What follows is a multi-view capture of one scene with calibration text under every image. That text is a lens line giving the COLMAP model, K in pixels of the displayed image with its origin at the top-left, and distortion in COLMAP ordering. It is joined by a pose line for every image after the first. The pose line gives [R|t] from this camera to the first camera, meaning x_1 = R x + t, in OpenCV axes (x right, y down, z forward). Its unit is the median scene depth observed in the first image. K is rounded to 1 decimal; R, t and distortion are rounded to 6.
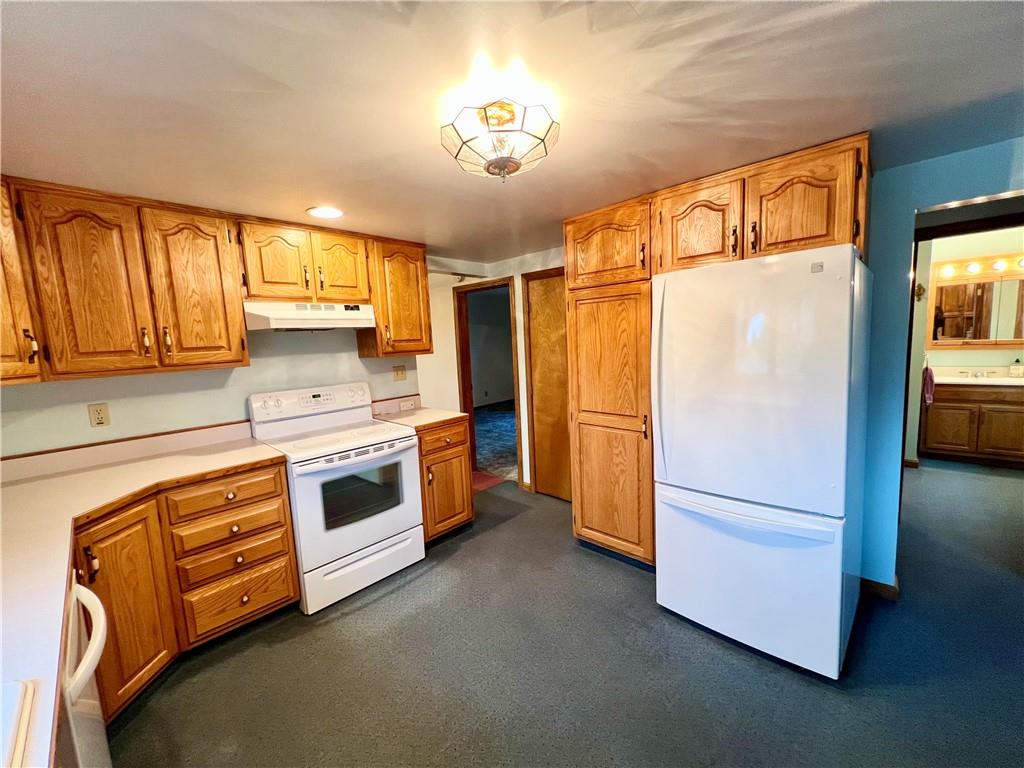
lens RADIAL K [[409.0, 0, 512.0], [0, 409.0, 384.0], [0, 0, 1]] dist [-0.002324, -0.000429]
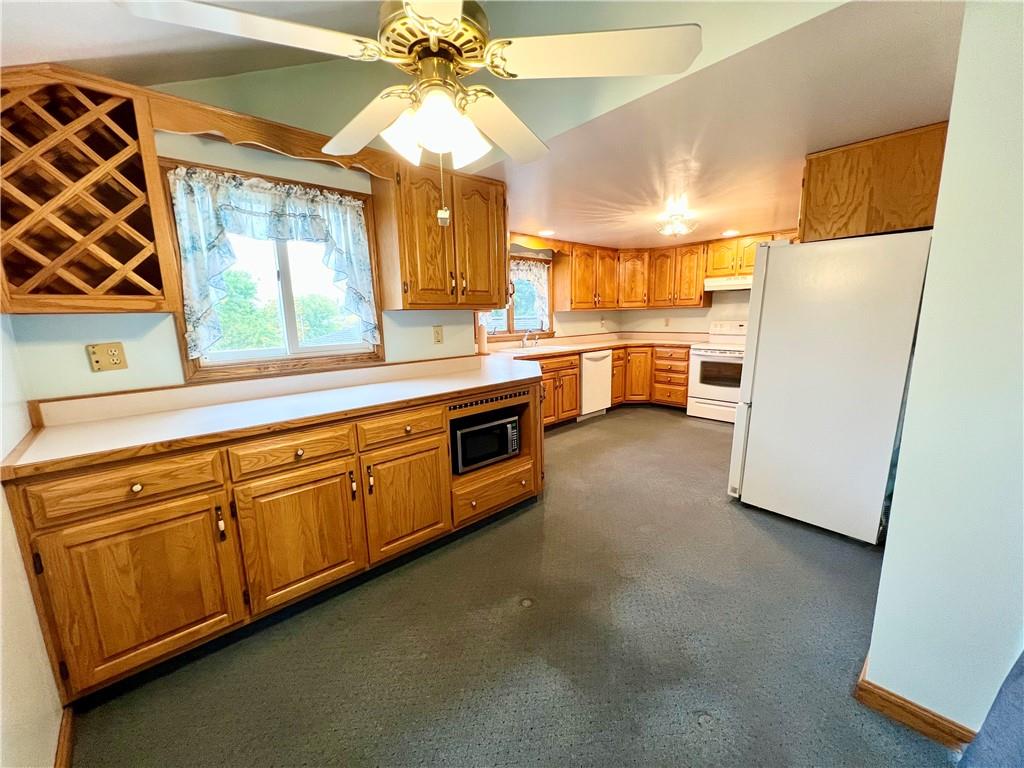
lens RADIAL K [[409.0, 0, 512.0], [0, 409.0, 384.0], [0, 0, 1]] dist [-0.002324, -0.000429]
pose [[-0.058401, 0.209184, -0.976131, 1.875640], [-0.091676, 0.972544, 0.213900, -0.019098], [0.994075, 0.101980, -0.037621, 0.068722]]
